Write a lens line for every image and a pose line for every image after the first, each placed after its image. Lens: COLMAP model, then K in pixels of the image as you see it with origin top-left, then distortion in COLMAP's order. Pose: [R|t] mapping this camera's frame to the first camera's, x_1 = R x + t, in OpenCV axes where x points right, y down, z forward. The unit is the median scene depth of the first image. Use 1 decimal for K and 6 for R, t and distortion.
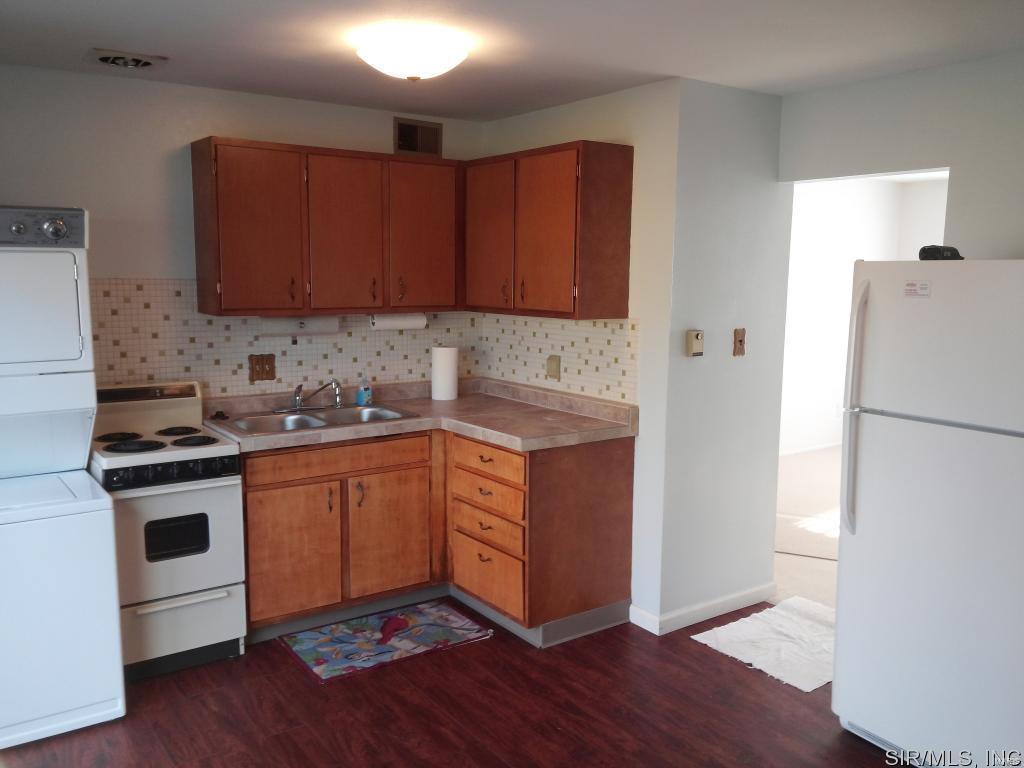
lens RADIAL K [[880.7, 0, 523.8], [0, 880.7, 405.2], [0, 0, 1]] dist [0.086018, -0.102771]
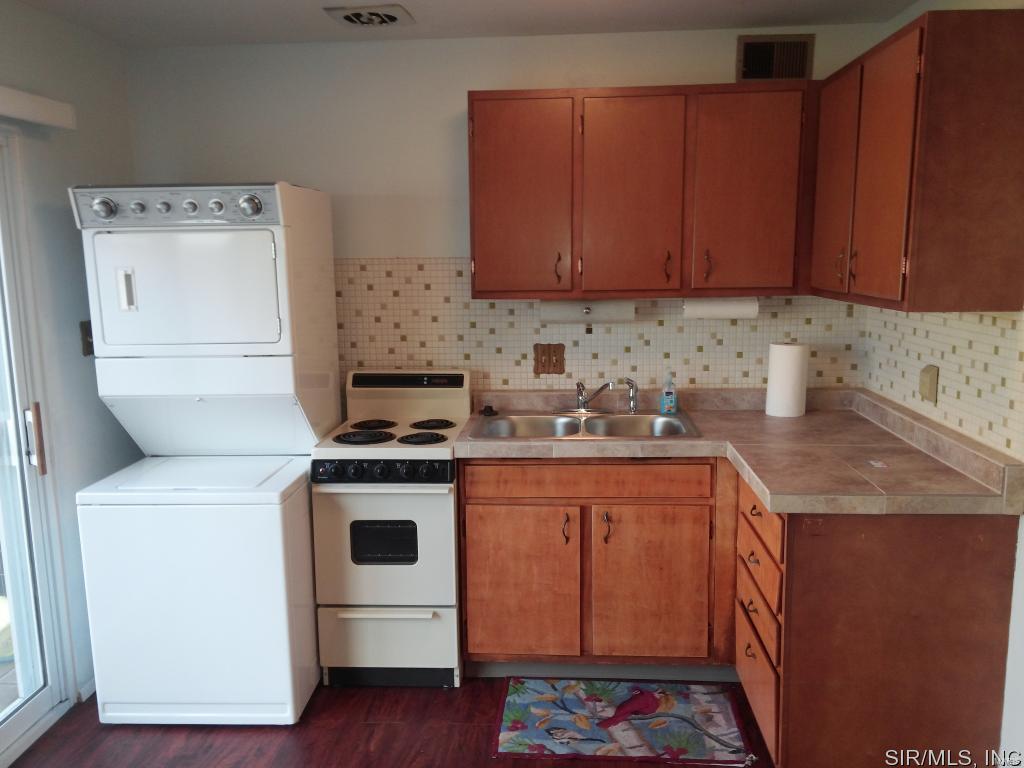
lens RADIAL K [[880.7, 0, 509.3], [0, 880.7, 399.4], [0, 0, 1]] dist [0.086018, -0.102771]
pose [[0.774227, 0.087494, -0.626831, 0.232540], [-0.077517, 0.996051, 0.043286, -0.040700], [0.628143, 0.015077, 0.777952, 0.335287]]
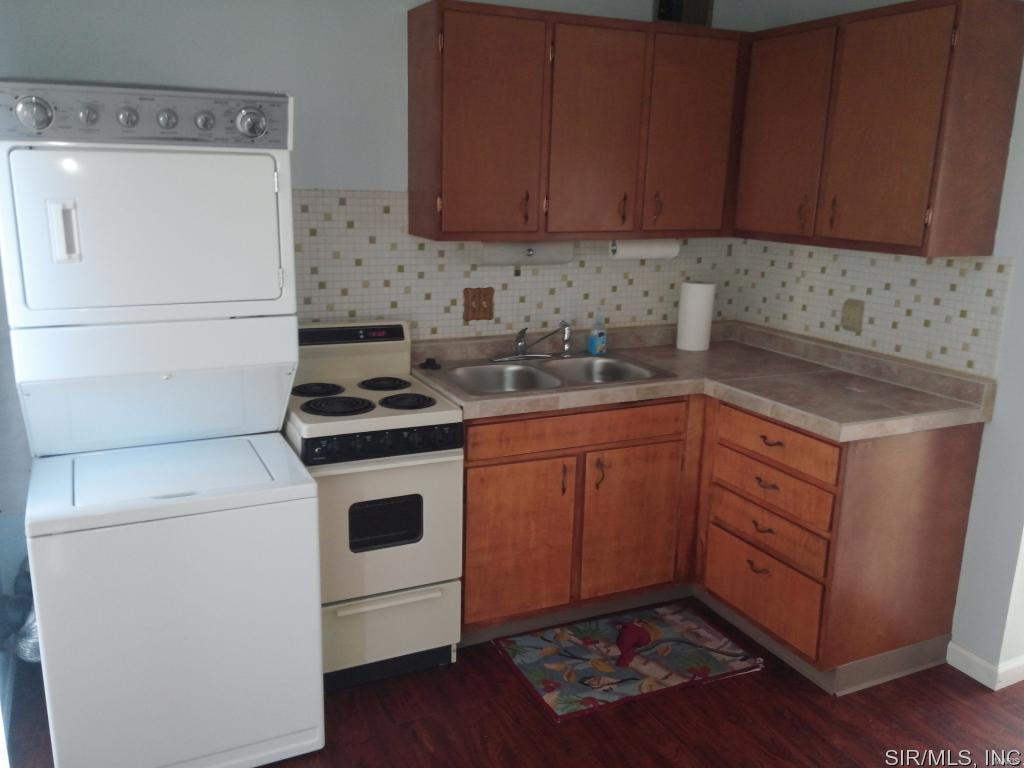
lens RADIAL K [[880.7, 0, 519.2], [0, 880.7, 403.1], [0, 0, 1]] dist [0.086018, -0.102771]
pose [[0.984920, 0.057219, -0.163273, -0.132135], [-0.041129, 0.994109, 0.100283, -0.037797], [0.168049, -0.092055, 0.981471, 0.225651]]
